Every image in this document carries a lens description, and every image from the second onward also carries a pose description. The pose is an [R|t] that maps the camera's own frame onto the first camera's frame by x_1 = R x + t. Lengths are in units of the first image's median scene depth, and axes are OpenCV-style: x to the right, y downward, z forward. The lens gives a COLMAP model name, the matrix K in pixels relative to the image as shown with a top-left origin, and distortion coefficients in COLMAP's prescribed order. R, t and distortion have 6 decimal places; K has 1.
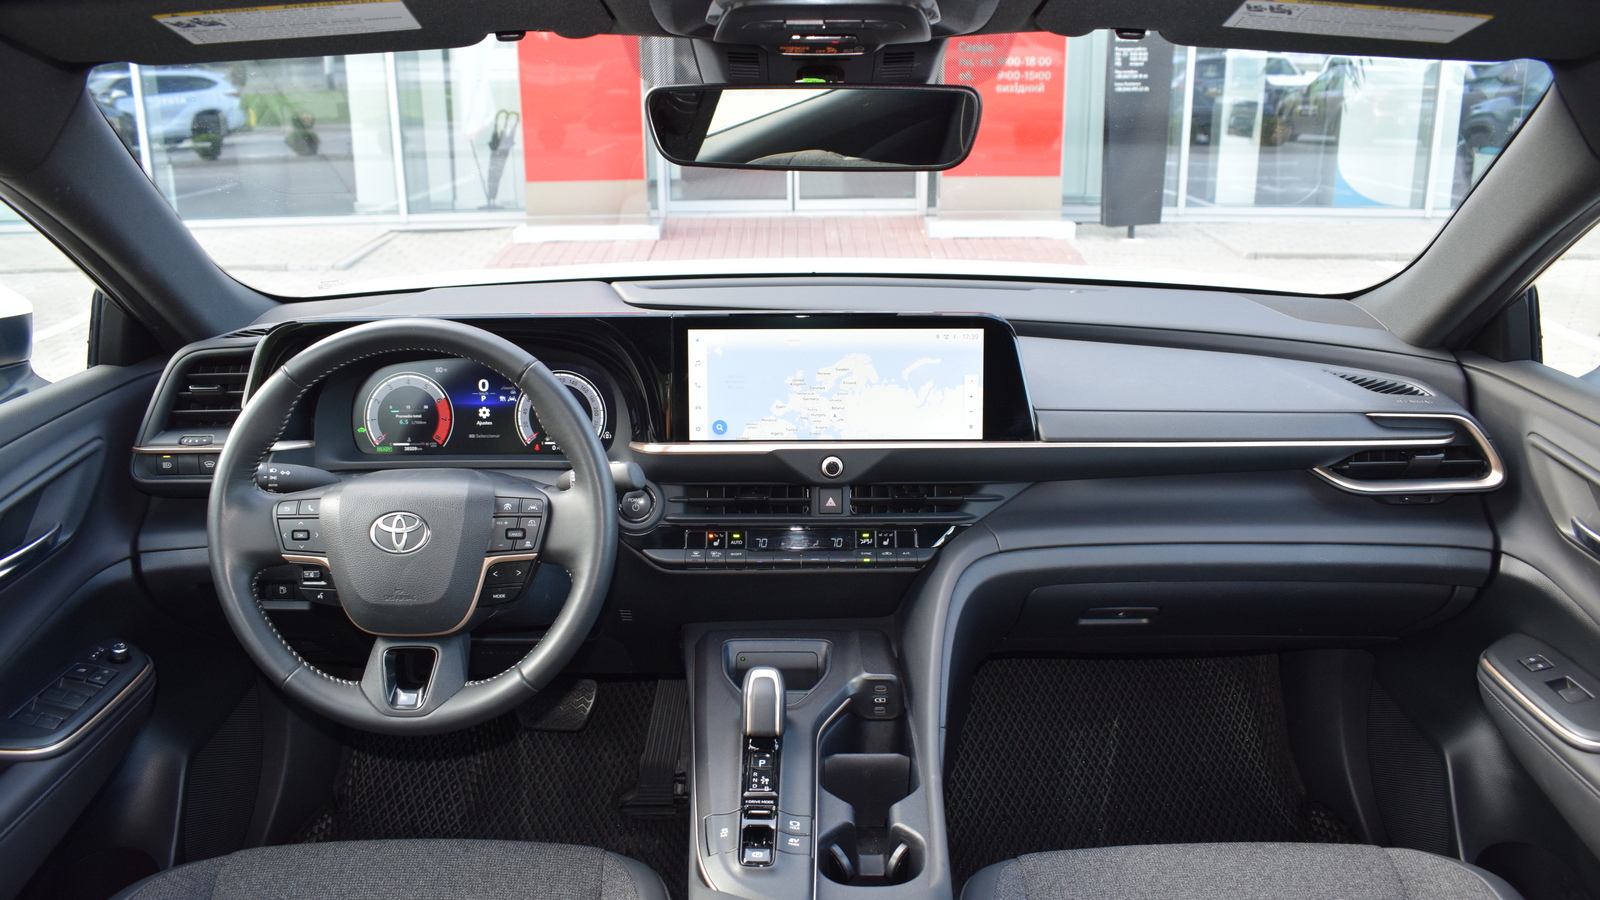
lens RADIAL K [[1249.9, 0, 801.5], [0, 1249.9, 460.6], [0, 0, 1]] dist [-0.093329, 0.009100]
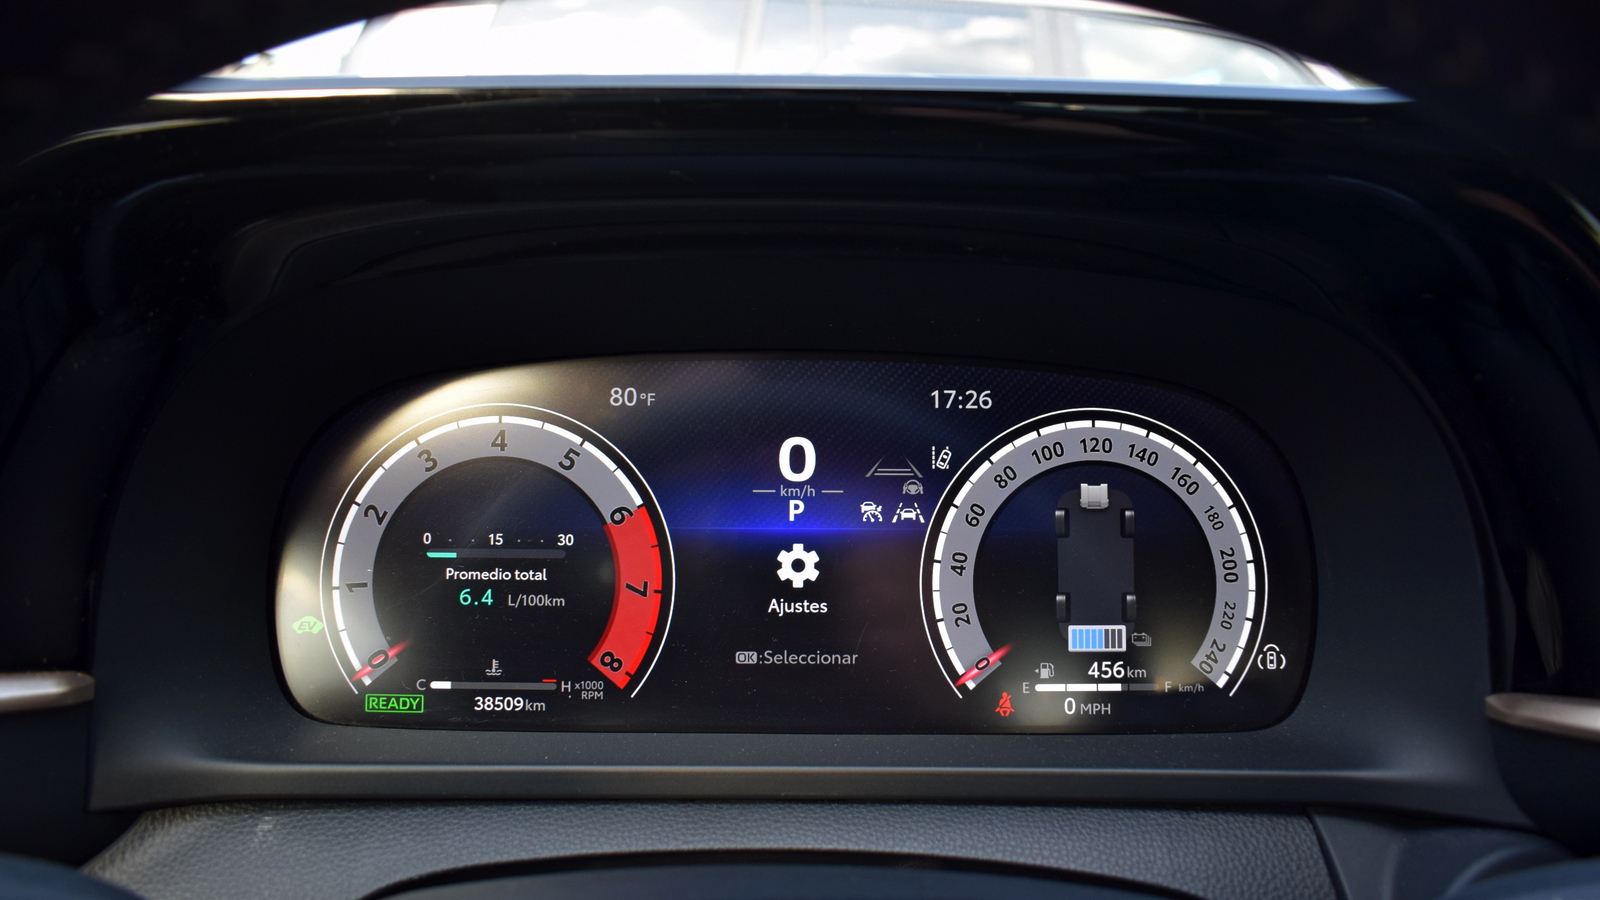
lens RADIAL K [[1249.9, 0, 803.0], [0, 1249.9, 462.2], [0, 0, 1]] dist [-0.093329, 0.009100]
pose [[0.999624, 0.014232, 0.023456, -0.280740], [-0.010637, 0.989106, -0.146818, -0.023614], [-0.025290, 0.146514, 0.988885, 0.799762]]
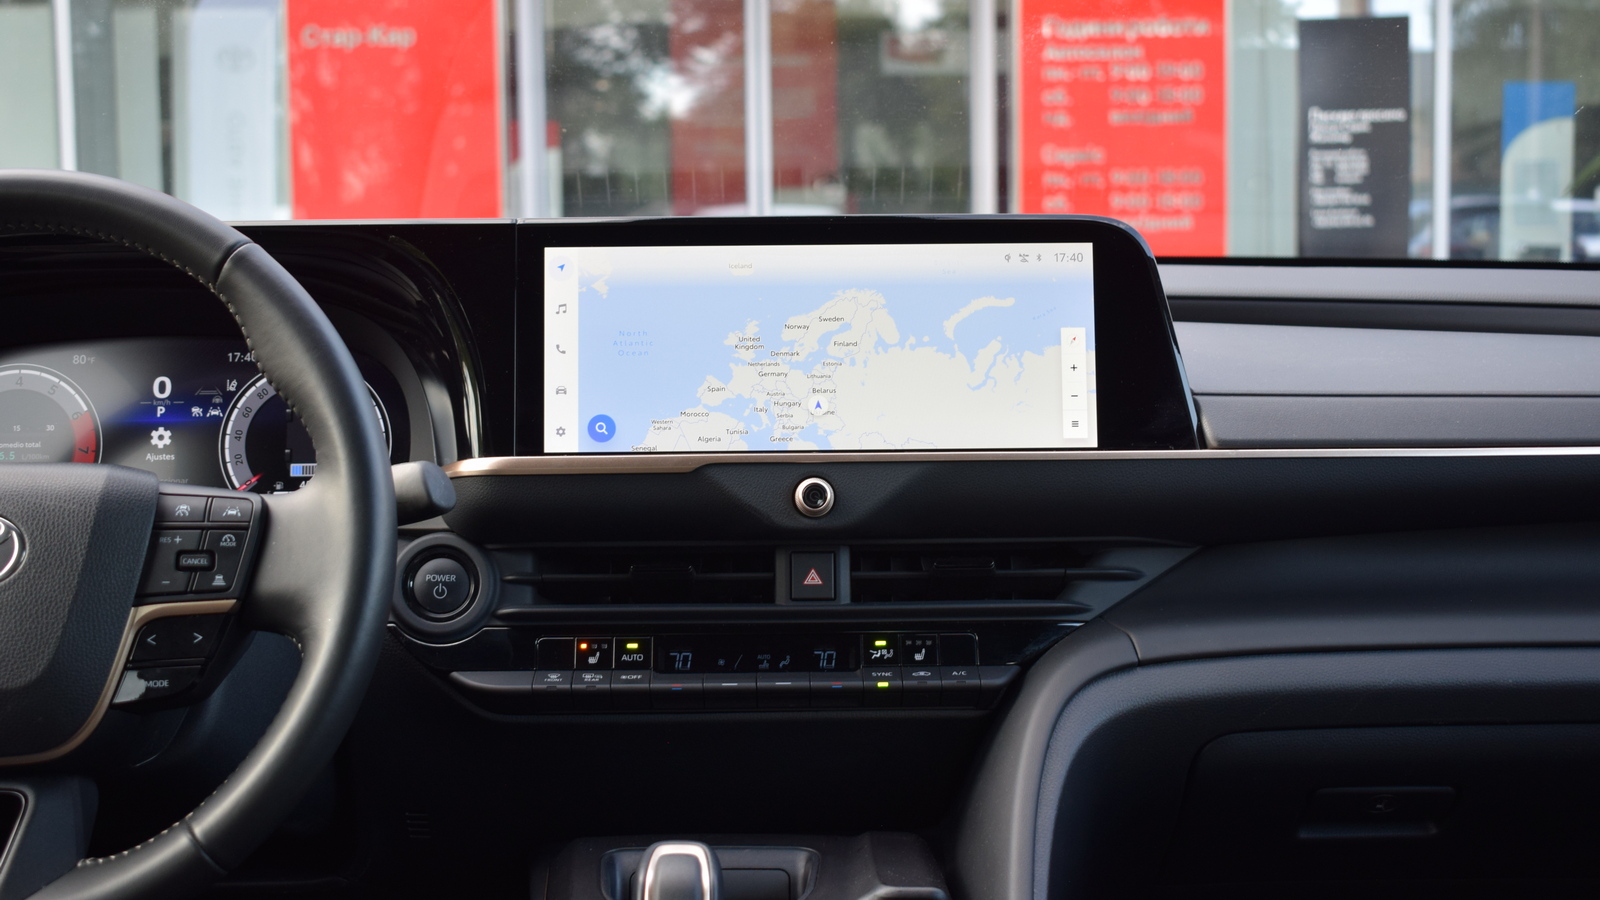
lens RADIAL K [[2196.3, 0, 801.8], [0, 2196.3, 451.4], [0, 0, 1]] dist [-0.042380, 0.000000]
pose [[0.999936, -0.006313, 0.009425, 0.010729], [0.008231, 0.975521, -0.219754, 0.188539], [-0.007807, 0.219817, 0.975510, 0.092677]]
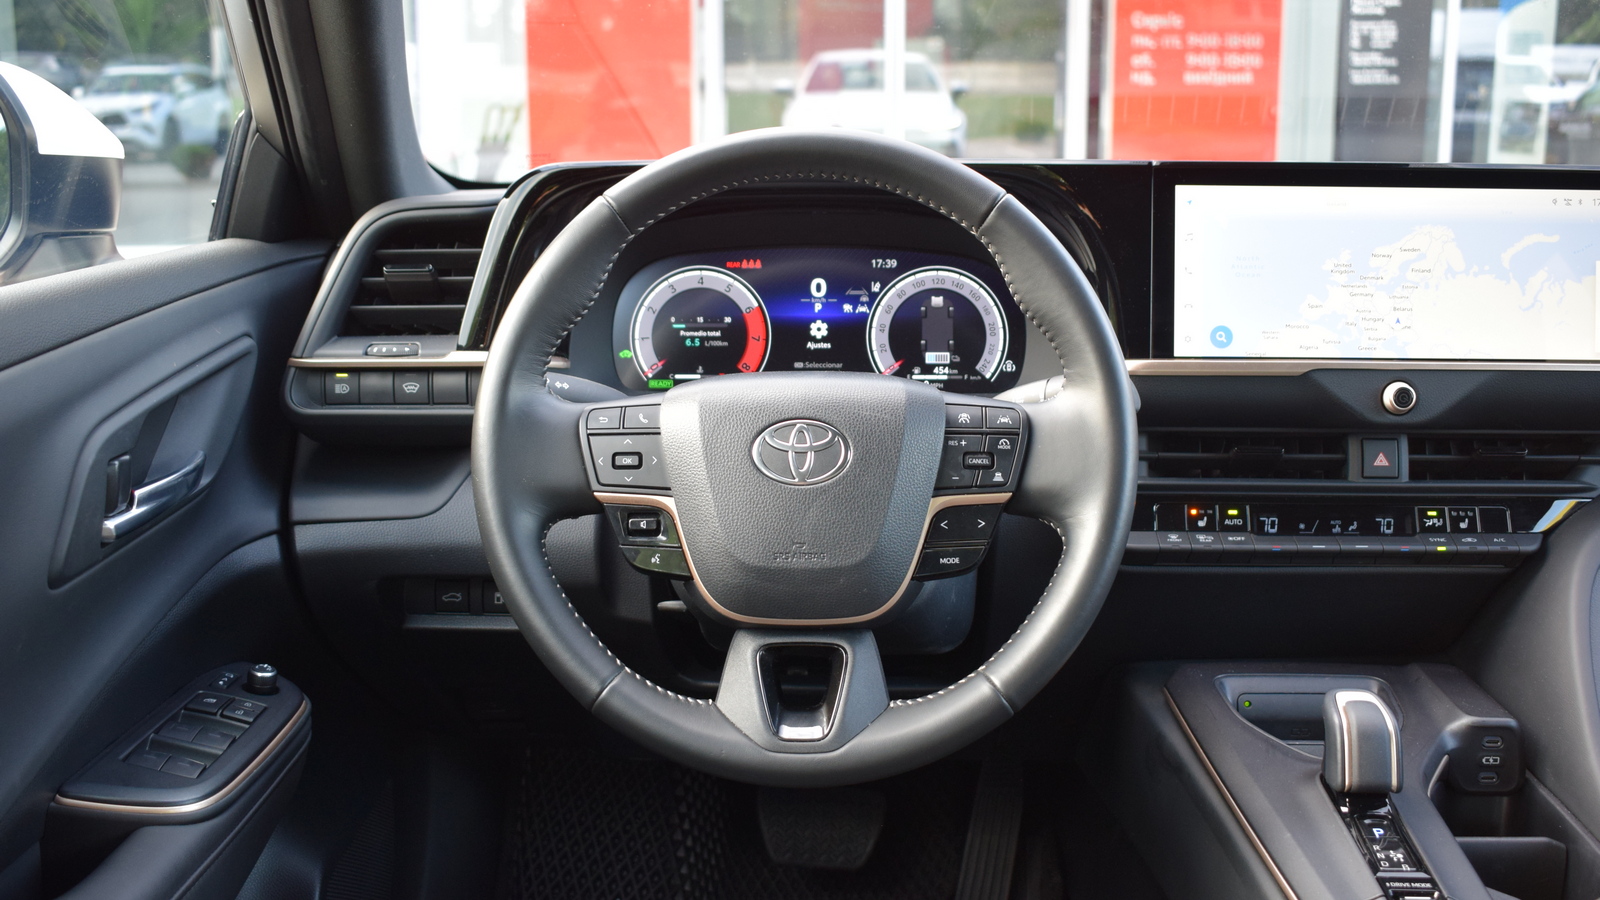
lens RADIAL K [[1735.1, 0, 801.0], [0, 1735.1, 456.4], [0, 0, 1]] dist [-0.063371, 0.000000]
pose [[0.999706, 0.010995, -0.021623, -0.263146], [-0.013073, 0.995058, -0.098434, 0.126121], [0.020434, 0.098687, 0.994909, 0.111007]]
